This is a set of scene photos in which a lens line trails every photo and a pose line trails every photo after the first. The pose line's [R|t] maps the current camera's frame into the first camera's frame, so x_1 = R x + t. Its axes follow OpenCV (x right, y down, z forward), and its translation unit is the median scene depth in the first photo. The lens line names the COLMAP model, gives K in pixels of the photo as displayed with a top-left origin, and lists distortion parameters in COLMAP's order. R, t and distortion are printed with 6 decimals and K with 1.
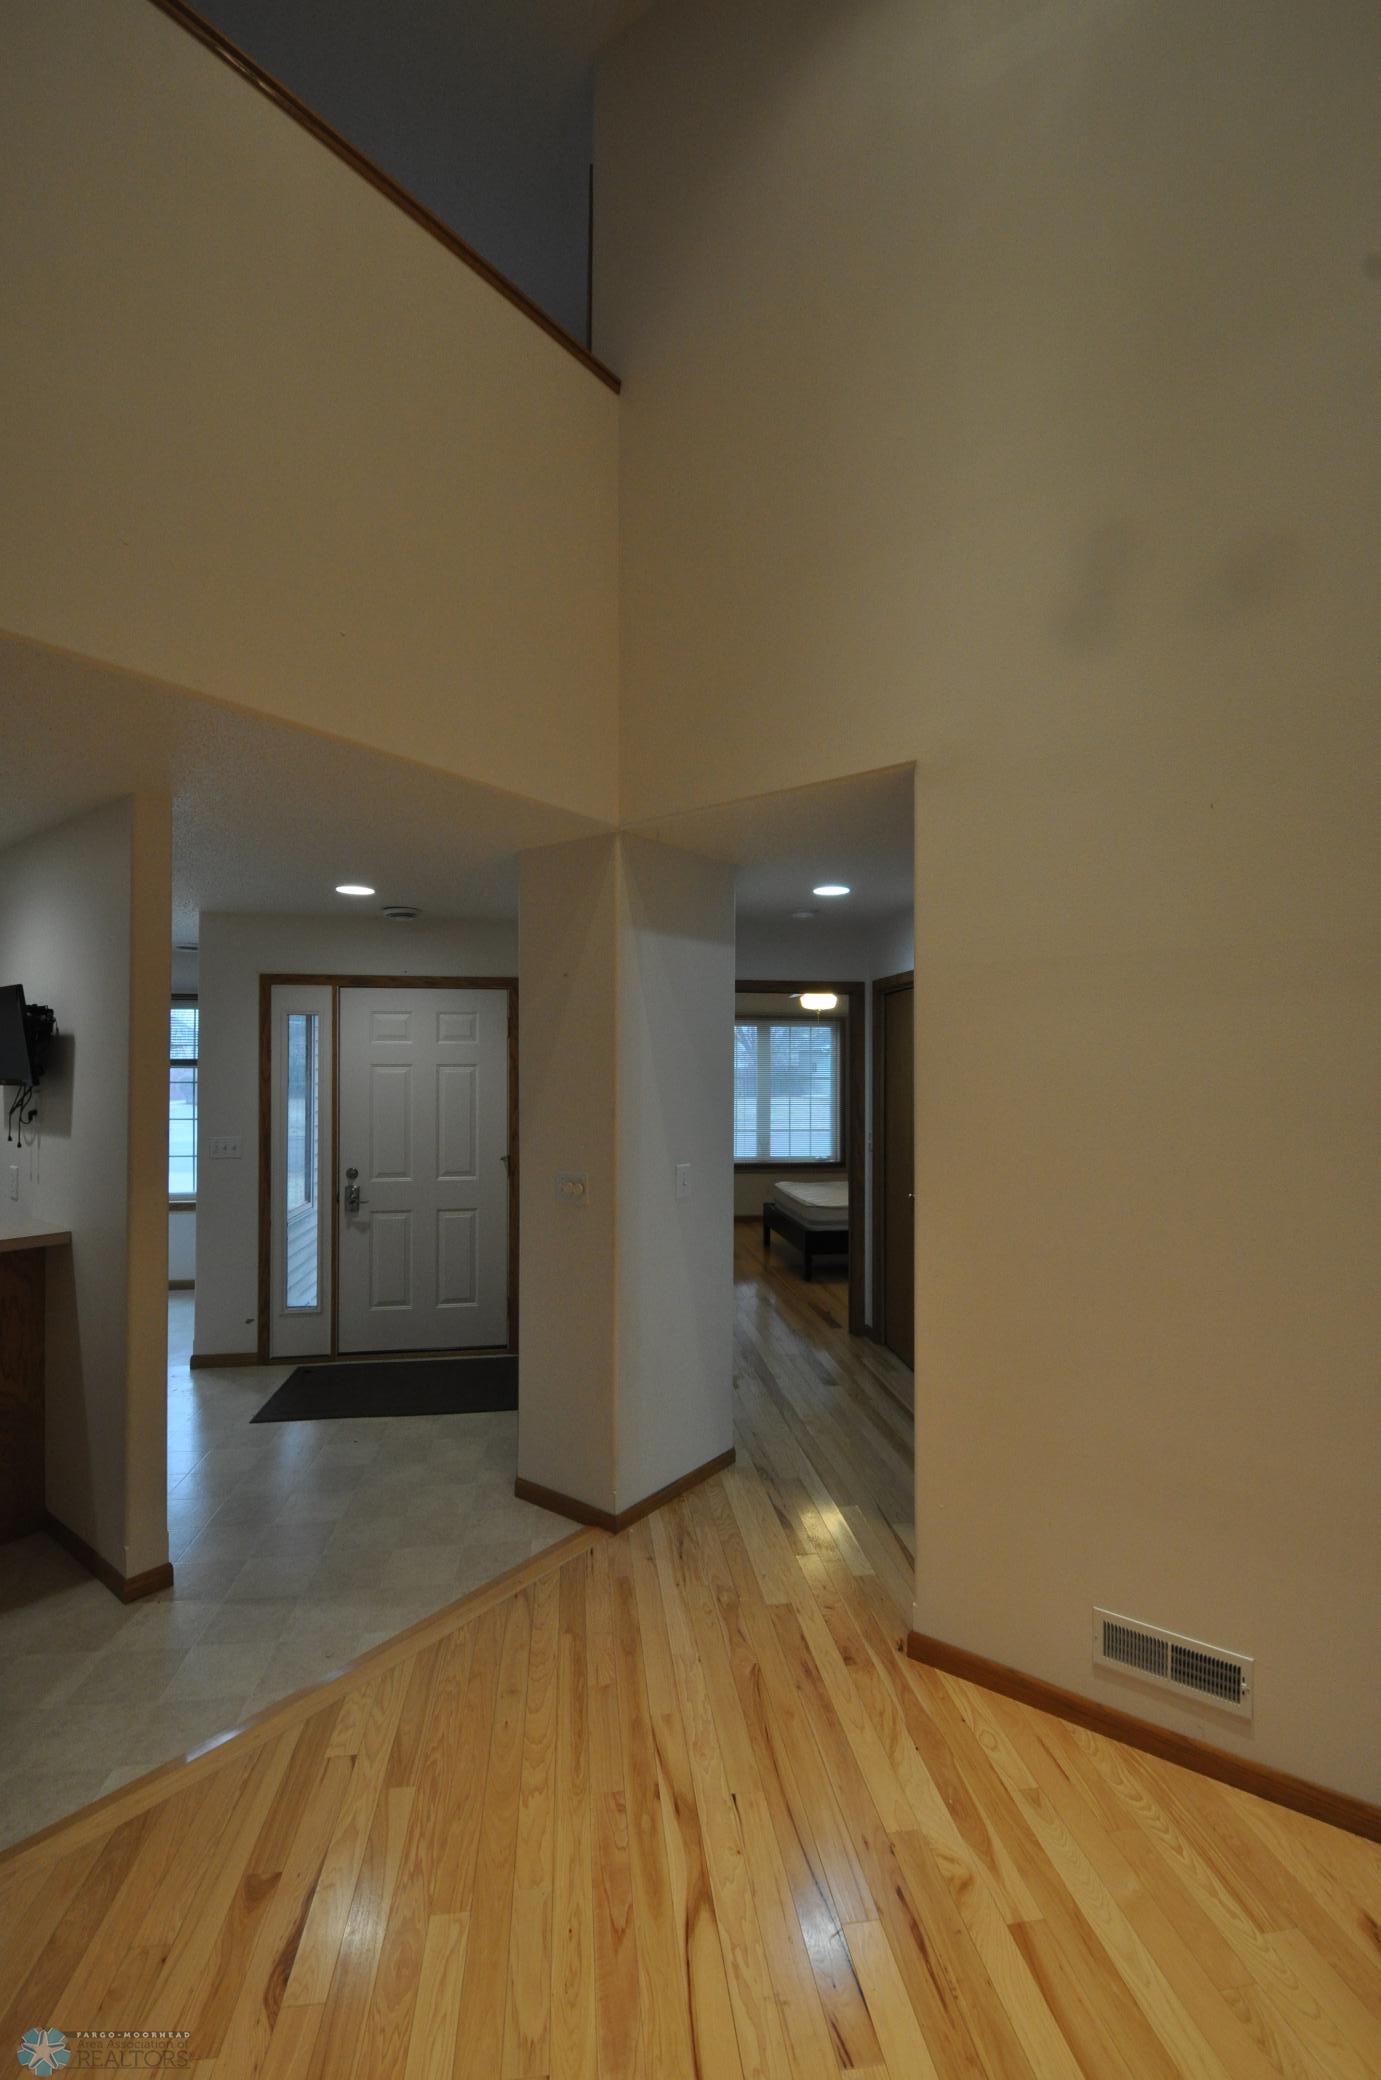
lens RADIAL K [[908.2, 0, 697.4], [0, 908.2, 1049.2], [0, 0, 1]] dist [0.023203, -0.024883]
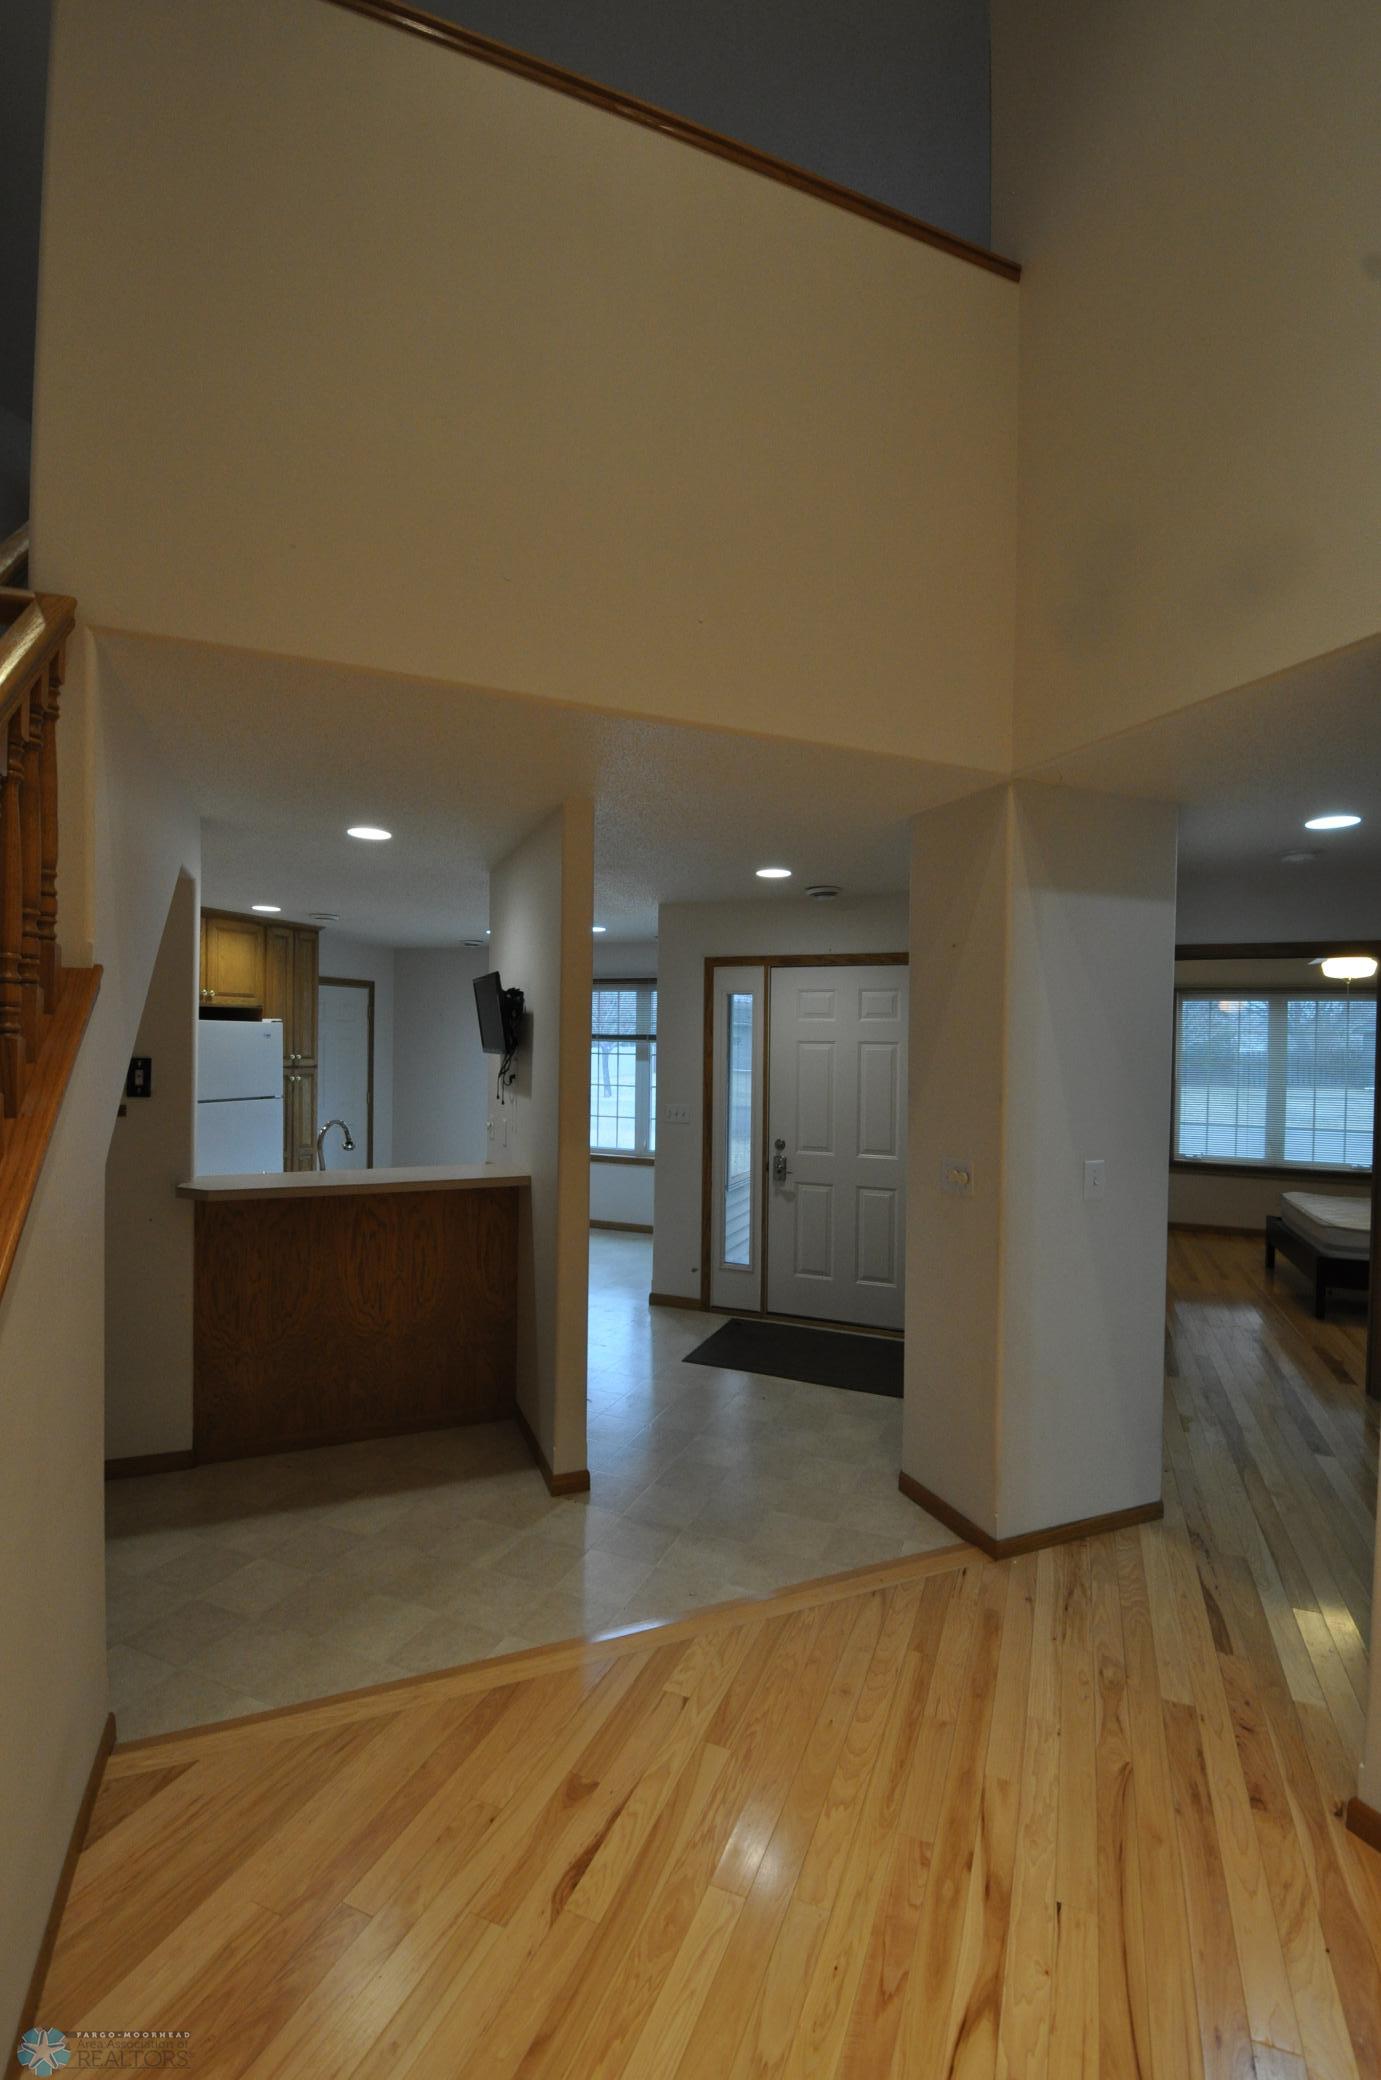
lens RADIAL K [[908.2, 0, 697.4], [0, 908.2, 1049.2], [0, 0, 1]] dist [0.023203, -0.024883]
pose [[0.865745, 0.016906, -0.500200, 0.099830], [-0.005114, 0.999676, 0.024935, 0.001345], [0.500459, -0.019029, 0.865551, 0.074340]]
